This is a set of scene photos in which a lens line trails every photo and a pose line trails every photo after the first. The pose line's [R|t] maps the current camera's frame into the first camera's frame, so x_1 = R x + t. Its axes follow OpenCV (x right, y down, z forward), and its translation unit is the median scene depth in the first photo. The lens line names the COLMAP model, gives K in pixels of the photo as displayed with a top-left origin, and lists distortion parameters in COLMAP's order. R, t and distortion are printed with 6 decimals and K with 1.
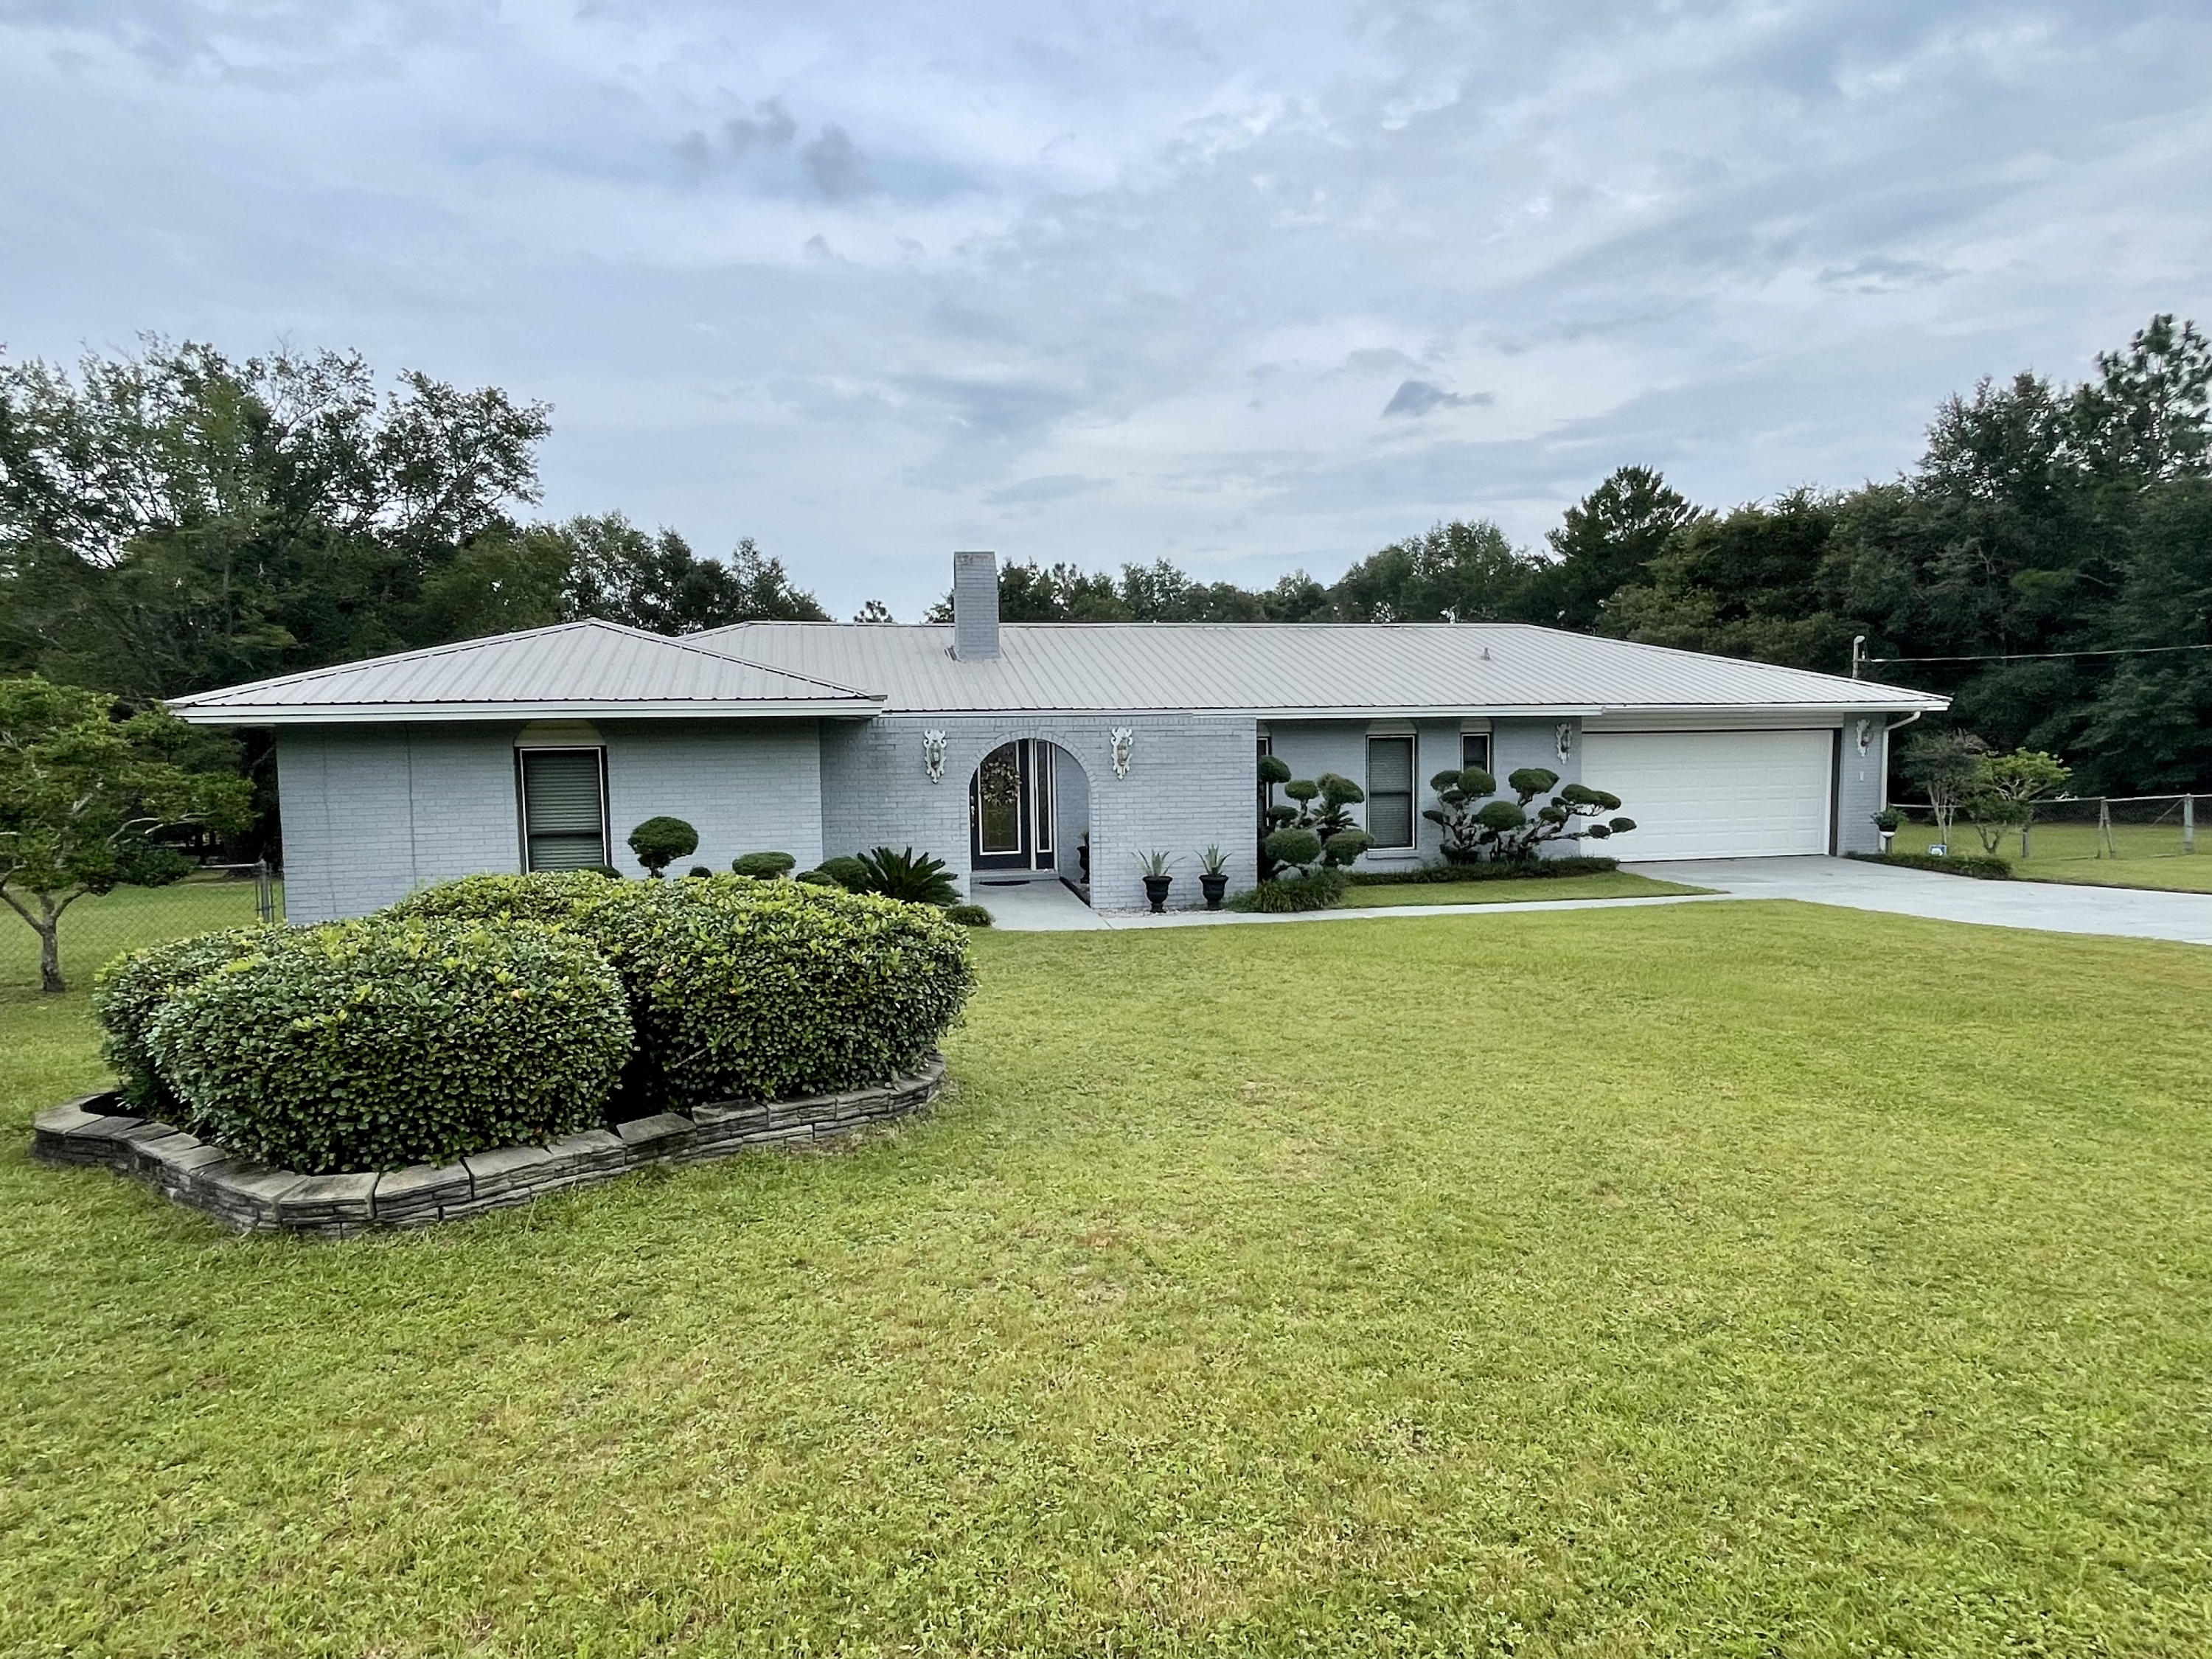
lens RADIAL K [[1260.3, 0, 1090.7], [0, 1260.3, 828.1], [0, 0, 1]] dist [-0.000002, -0.001176]
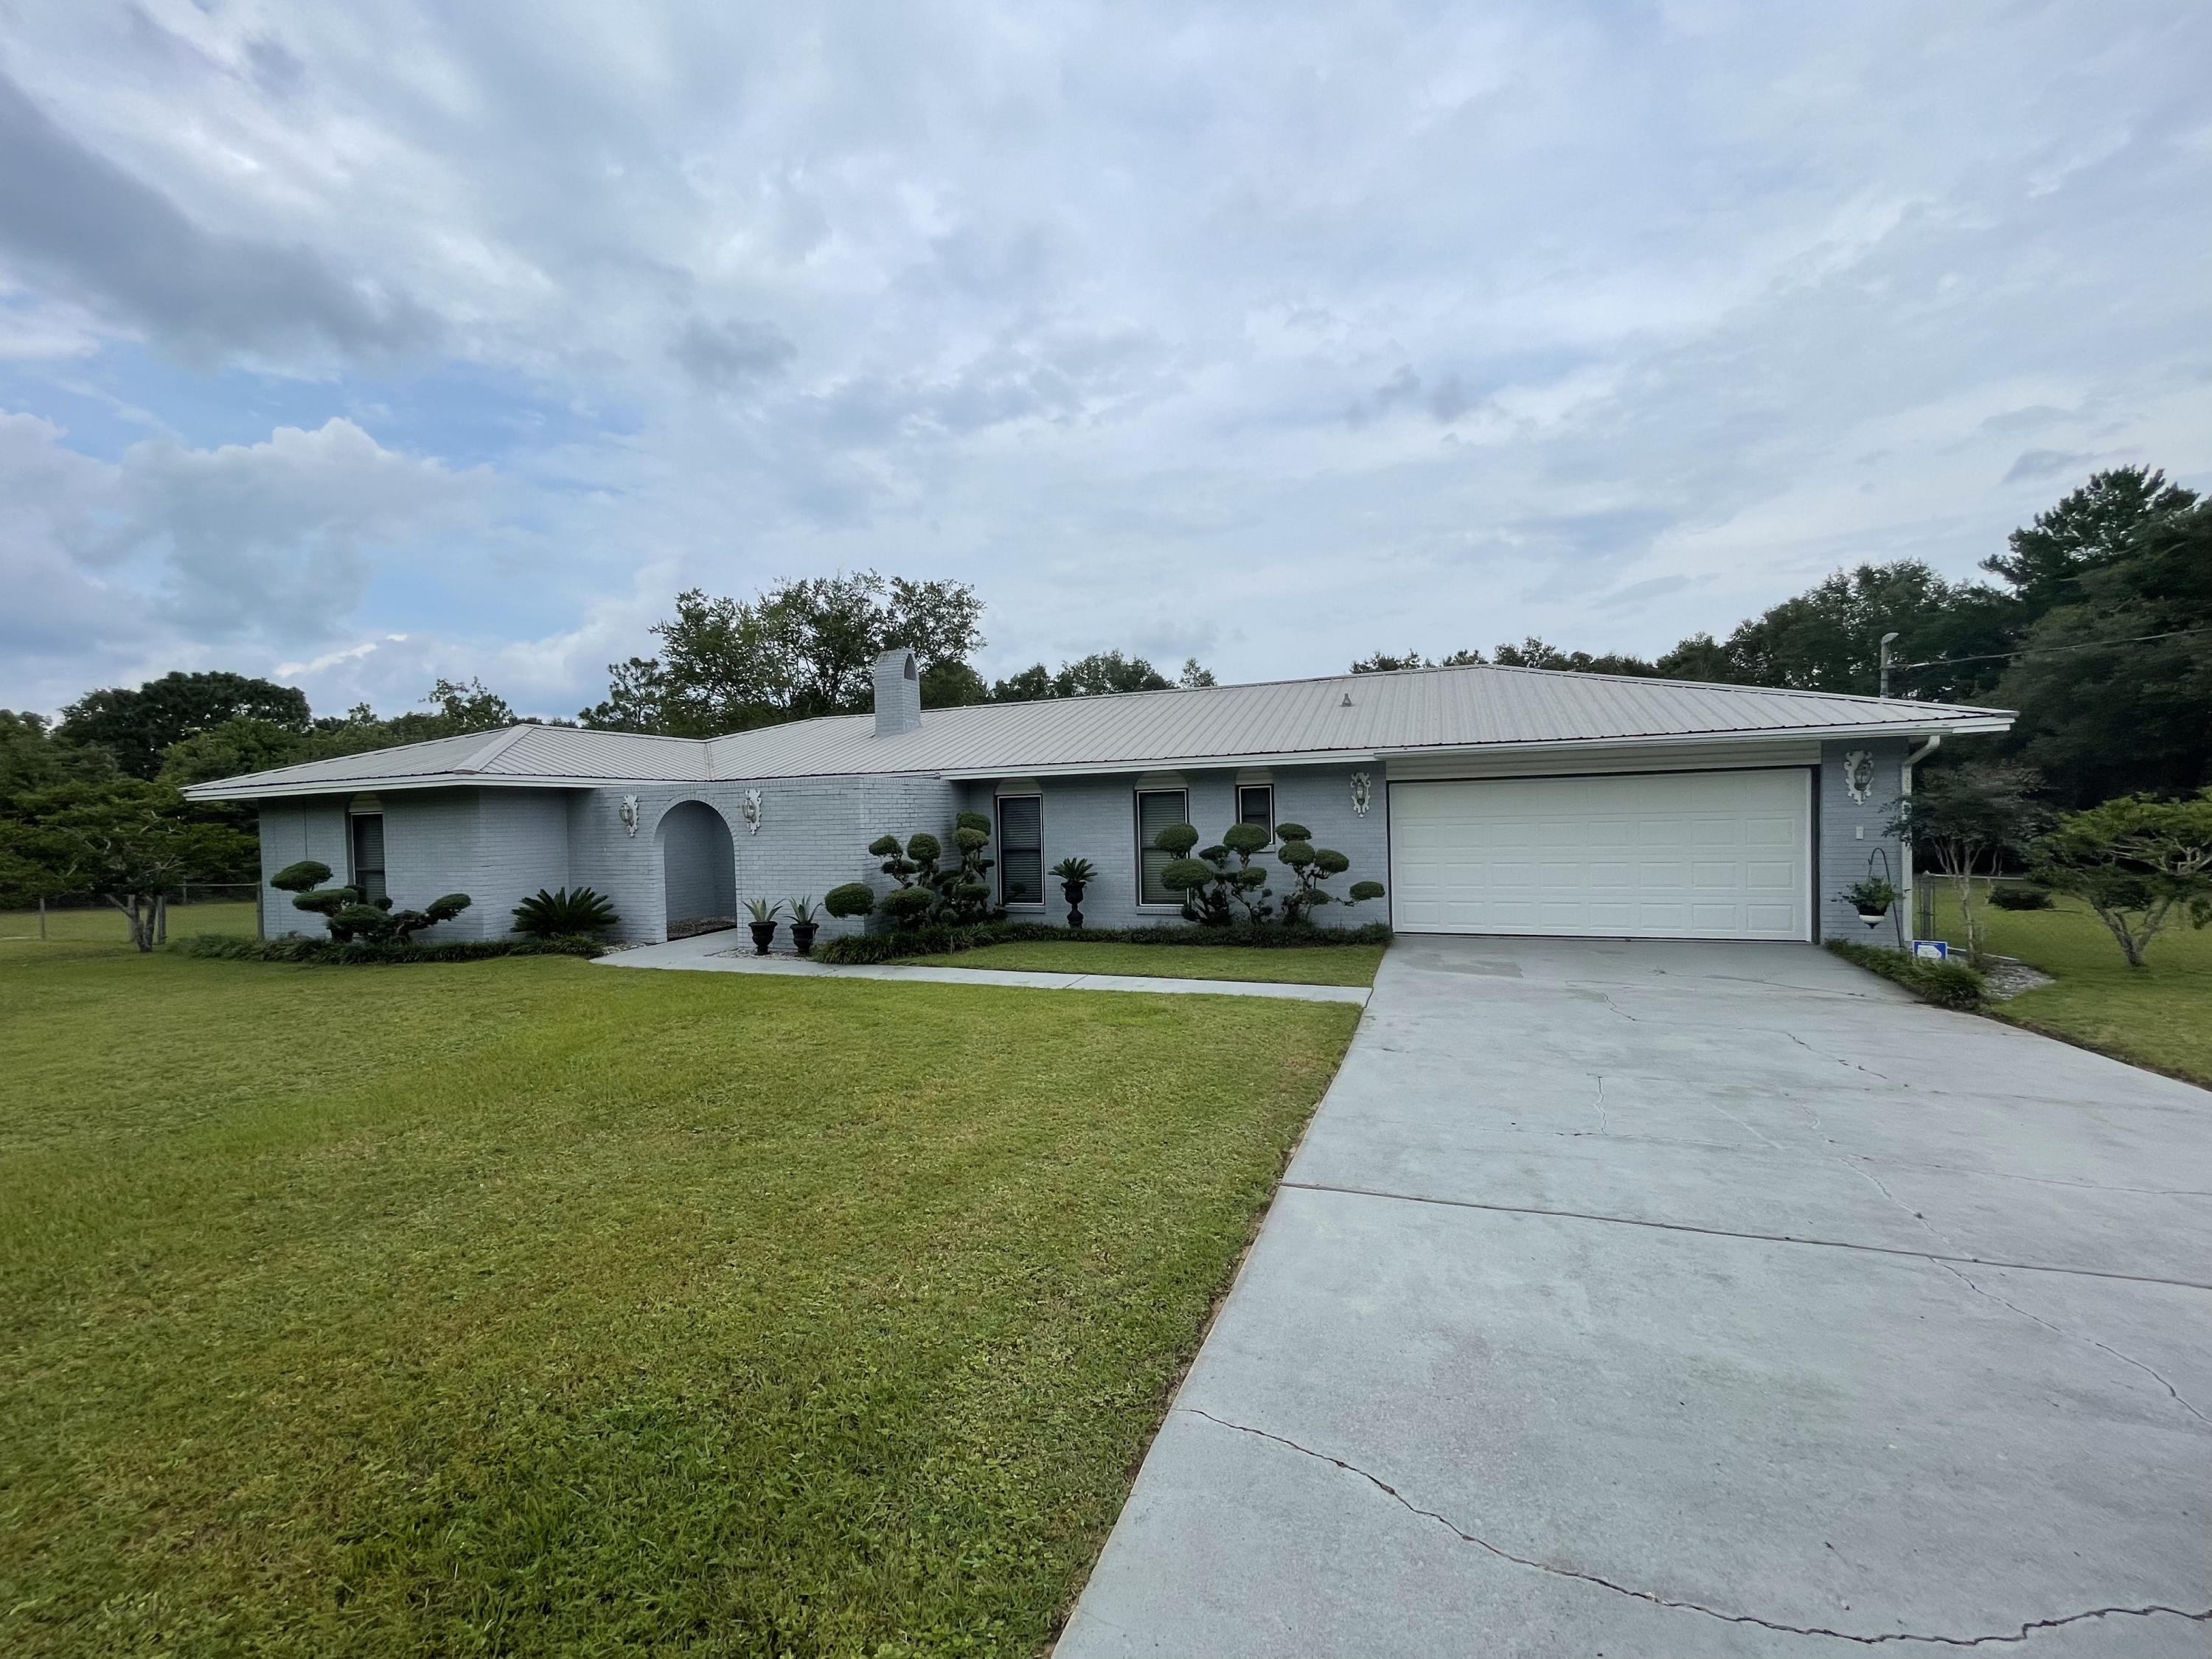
lens RADIAL K [[889.2, 0, 1116.3], [0, 889.2, 838.7], [0, 0, 1]] dist [-0.001729, -0.000586]
pose [[0.840678, 0.007260, -0.541486, 0.529904], [-0.021474, 0.999571, -0.019937, -0.018774], [0.541109, 0.028389, 0.840473, 0.360592]]
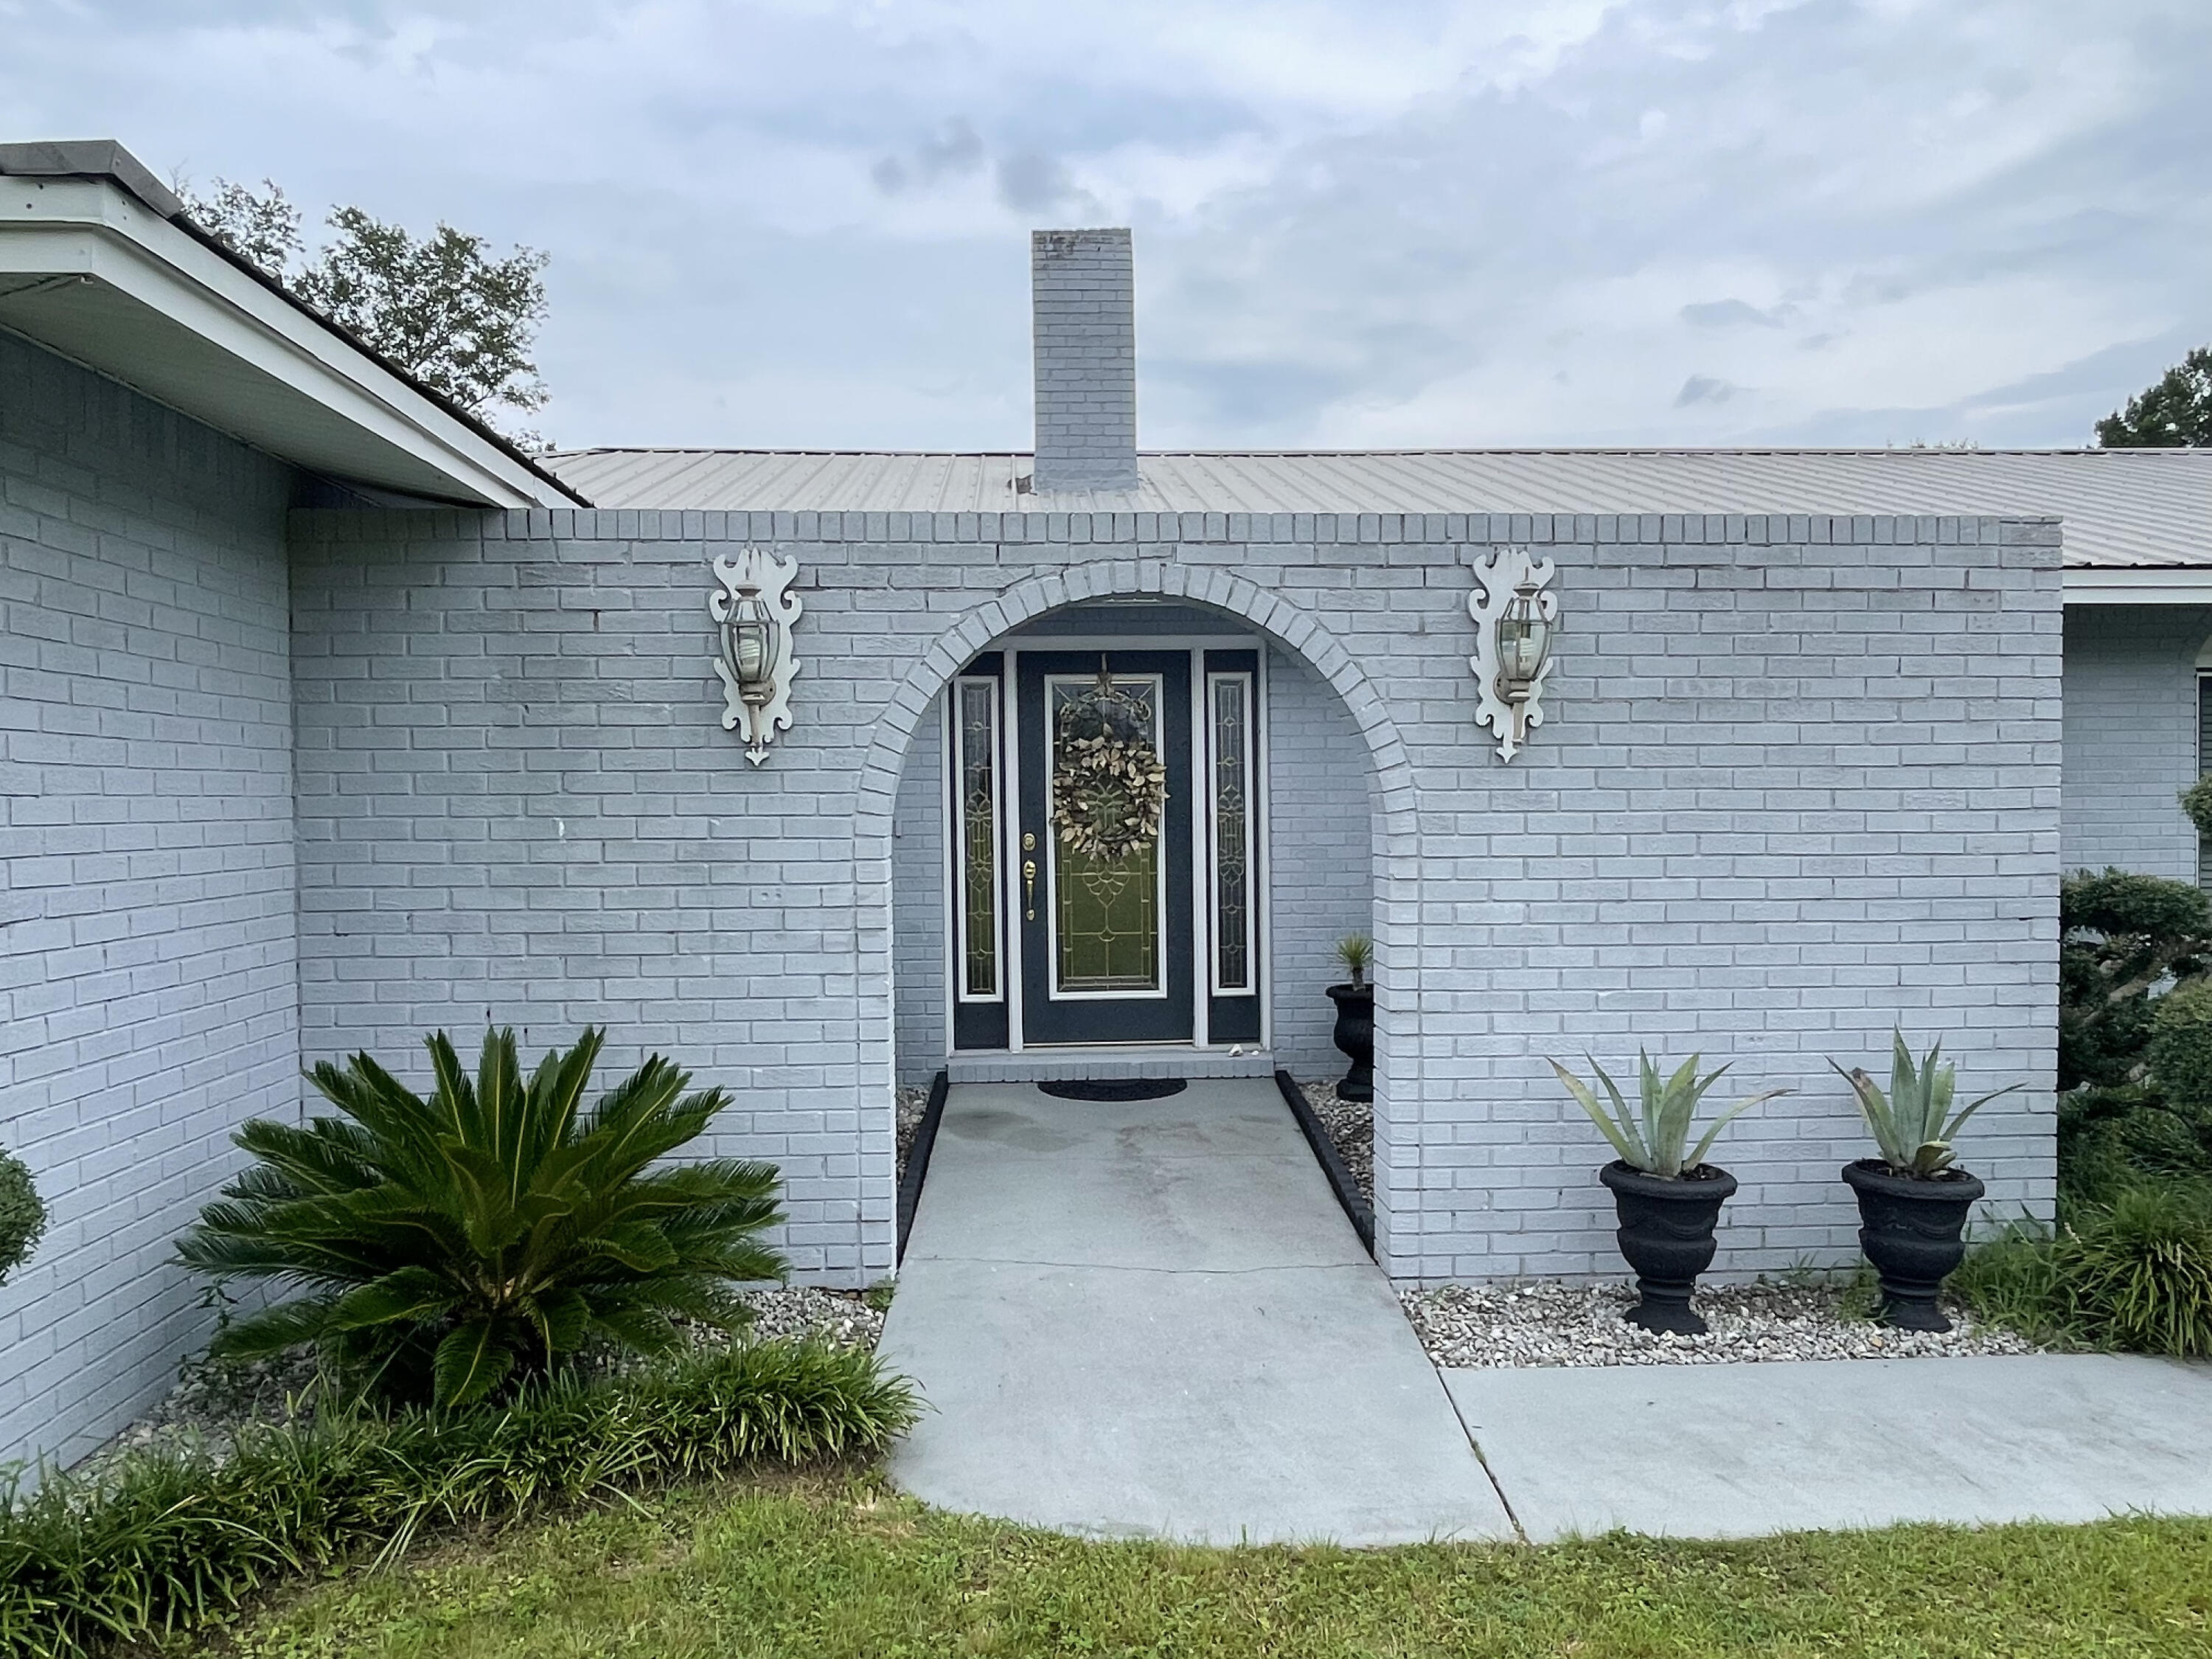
lens RADIAL K [[1510.6, 0, 1102.1], [0, 1510.6, 833.1], [0, 0, 1]] dist [-0.006998, -0.001905]
pose [[0.986704, 0.011199, -0.162141, -0.004741], [-0.017384, 0.999172, -0.036778, -0.008508], [0.161595, 0.039107, 0.986082, 0.499342]]
